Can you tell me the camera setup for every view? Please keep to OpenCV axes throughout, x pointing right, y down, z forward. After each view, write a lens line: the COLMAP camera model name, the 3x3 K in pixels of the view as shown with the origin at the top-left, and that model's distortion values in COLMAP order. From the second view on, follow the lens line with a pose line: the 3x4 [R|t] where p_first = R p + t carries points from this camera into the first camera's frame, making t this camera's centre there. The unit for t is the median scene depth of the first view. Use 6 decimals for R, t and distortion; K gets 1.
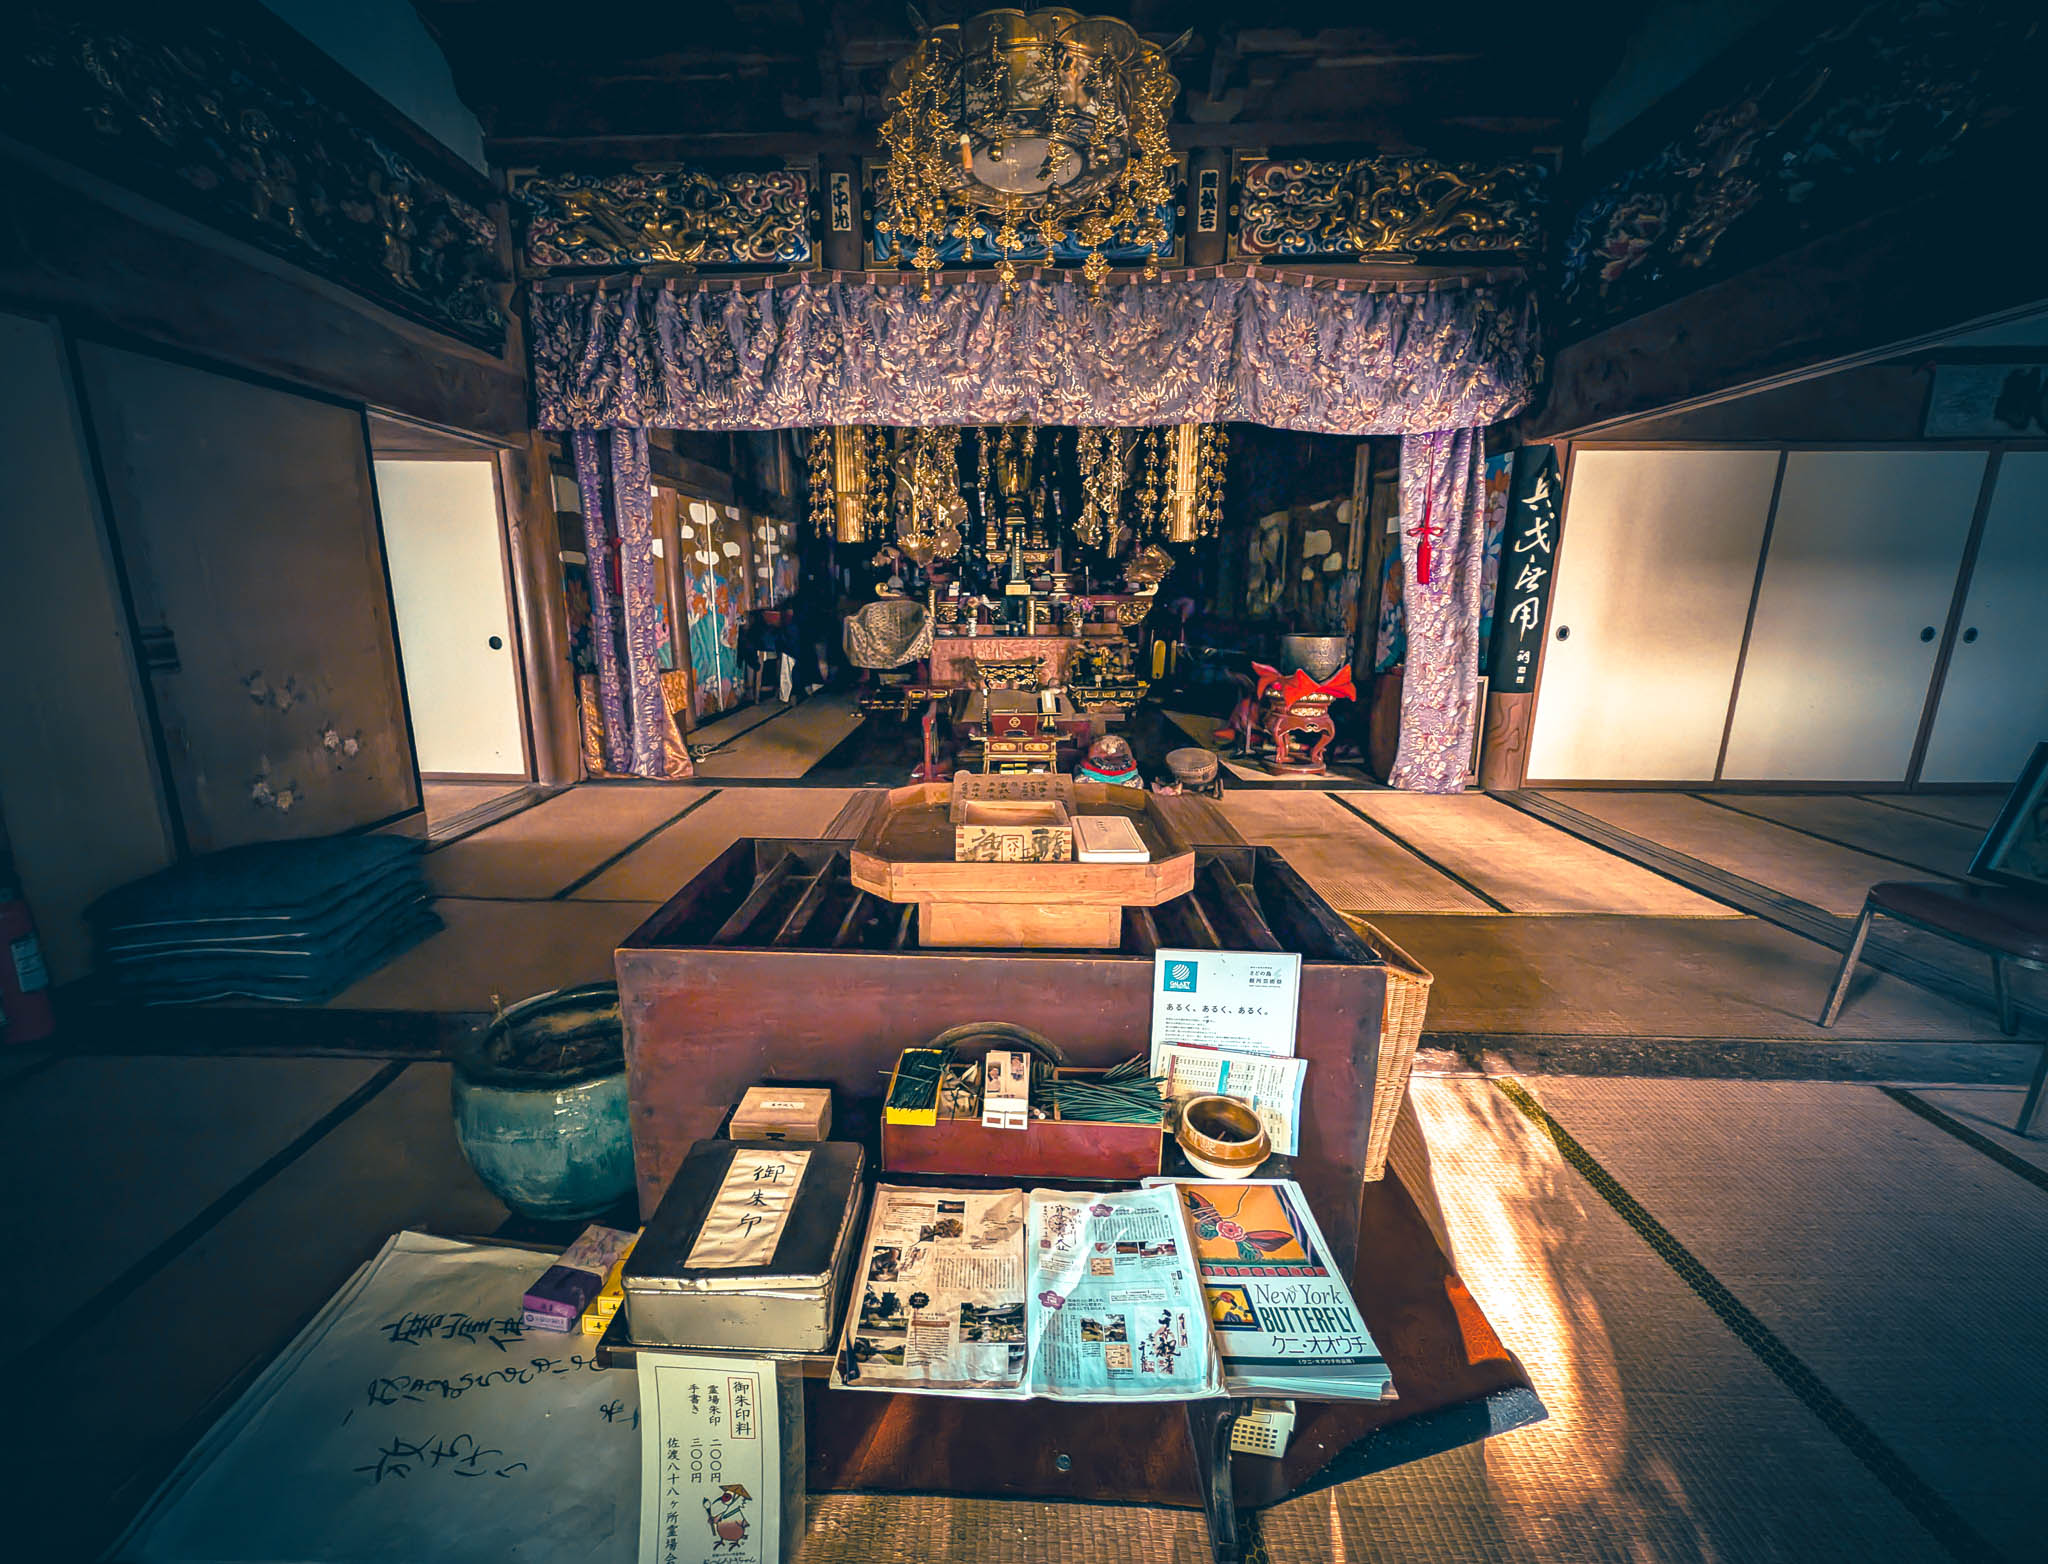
lens RADIAL K [[821.7, 0, 984.3], [0, 821.7, 766.2], [0, 0, 1]] dist [-0.000822, 0.000120]
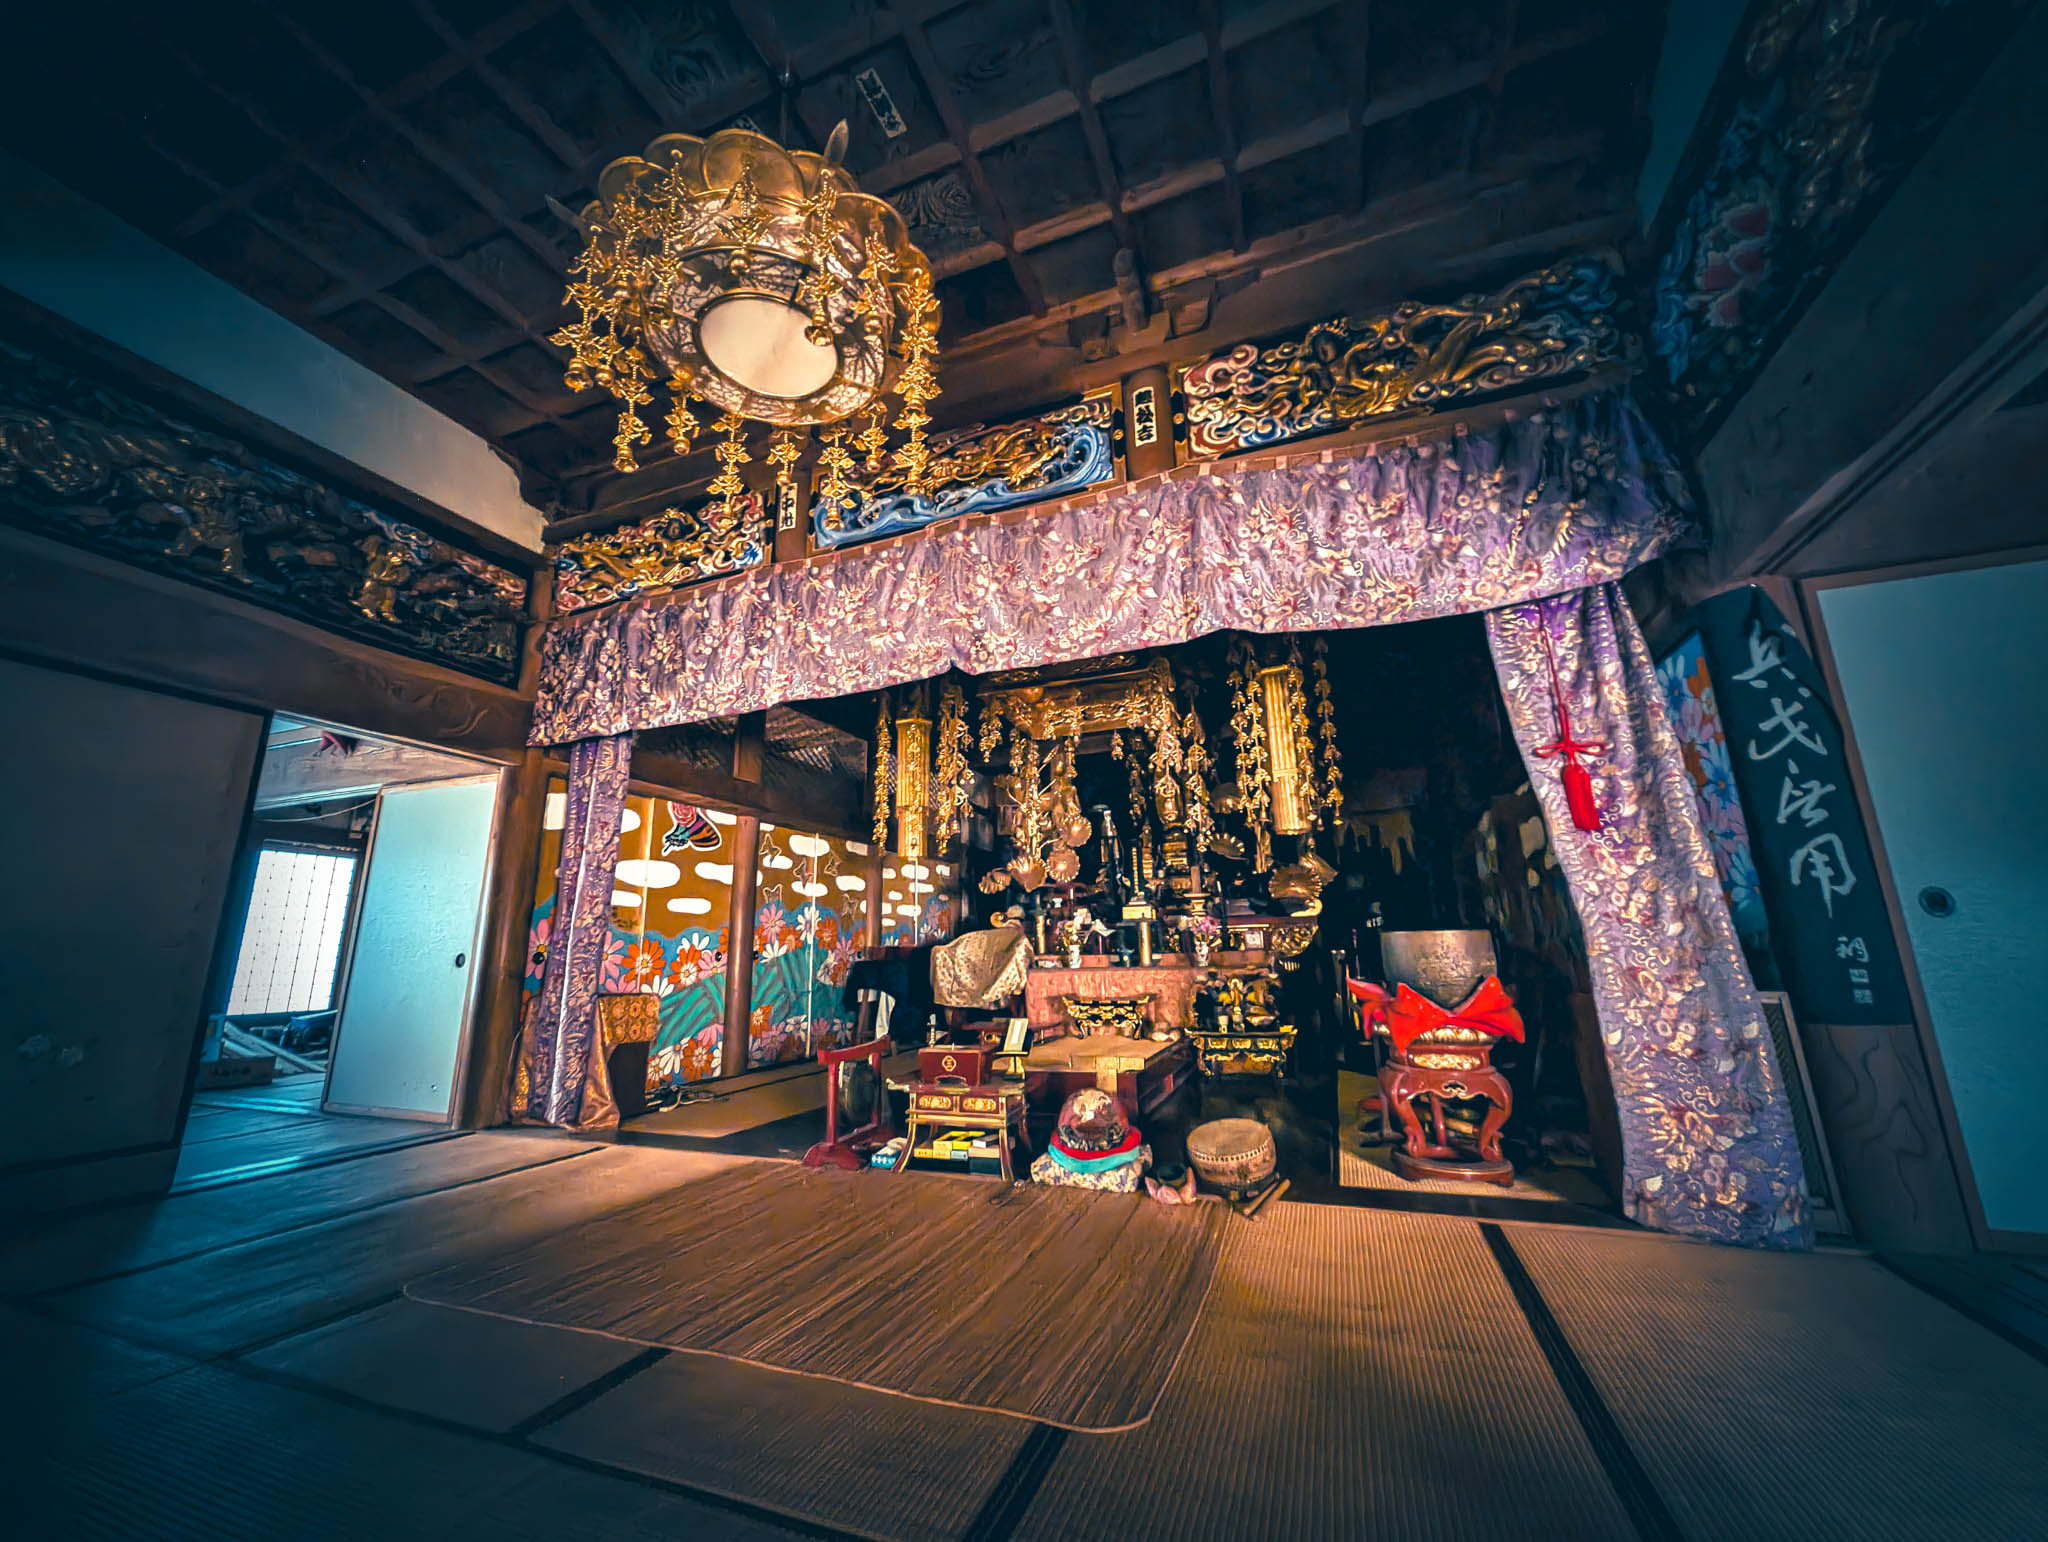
lens RADIAL K [[785.8, 0, 1017.3], [0, 785.8, 767.5], [0, 0, 1]] dist [0.000072, -0.000007]
pose [[0.941938, -0.095044, -0.322054, 0.348008], [-0.054333, 0.903326, -0.425501, -0.000667], [0.331361, 0.418294, 0.845713, 0.384023]]
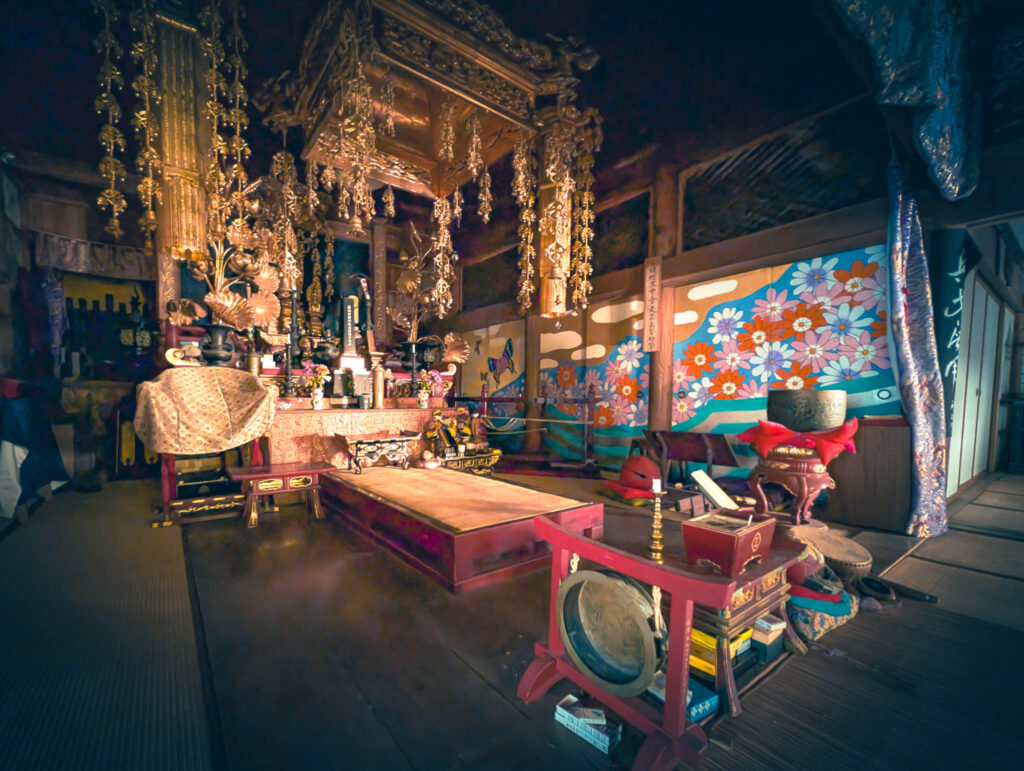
lens RADIAL K [[429.0, 0, 454.6], [0, 429.0, 421.2], [0, 0, 1]] dist [0.000325, 0.000118]
pose [[0.807734, -0.025615, 0.588991, -0.281875], [0.120253, 0.985210, -0.122067, -0.124890], [-0.577153, 0.169426, 0.798868, 0.947321]]
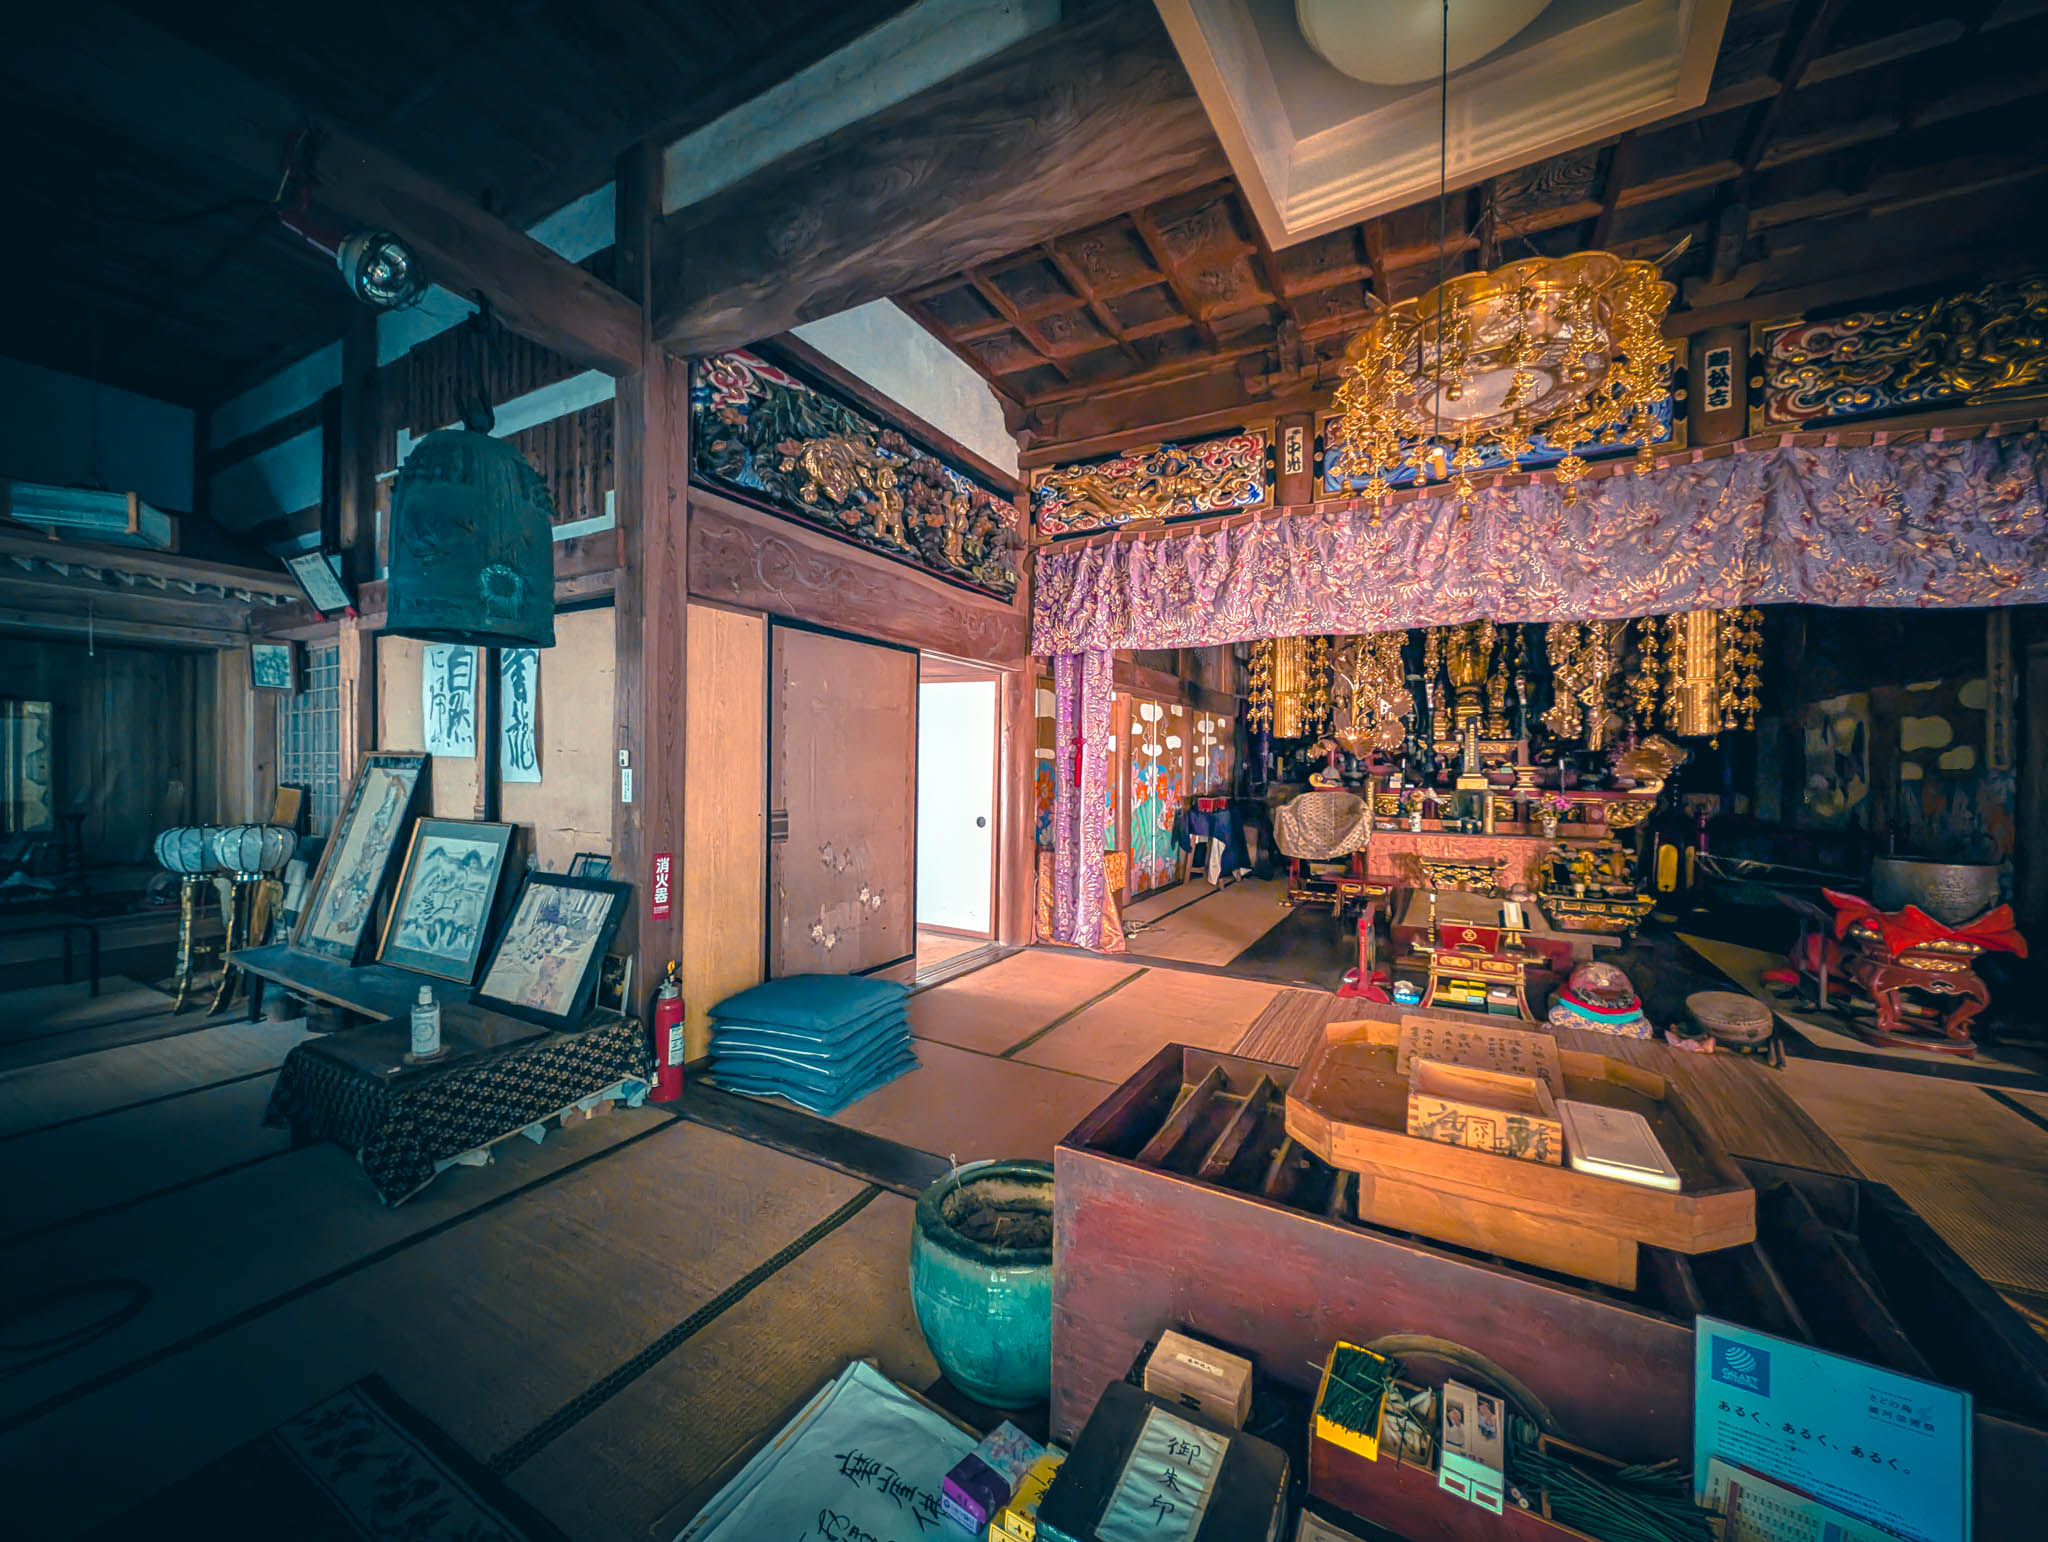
lens RADIAL K [[785.8, 0, 1017.3], [0, 785.8, 767.5], [0, 0, 1]] dist [0.000072, -0.000007]
pose [[0.886030, 0.012818, -0.463450, -0.005578], [-0.110859, 0.976478, -0.184935, -0.020080], [0.450179, 0.215236, 0.866610, -0.009267]]
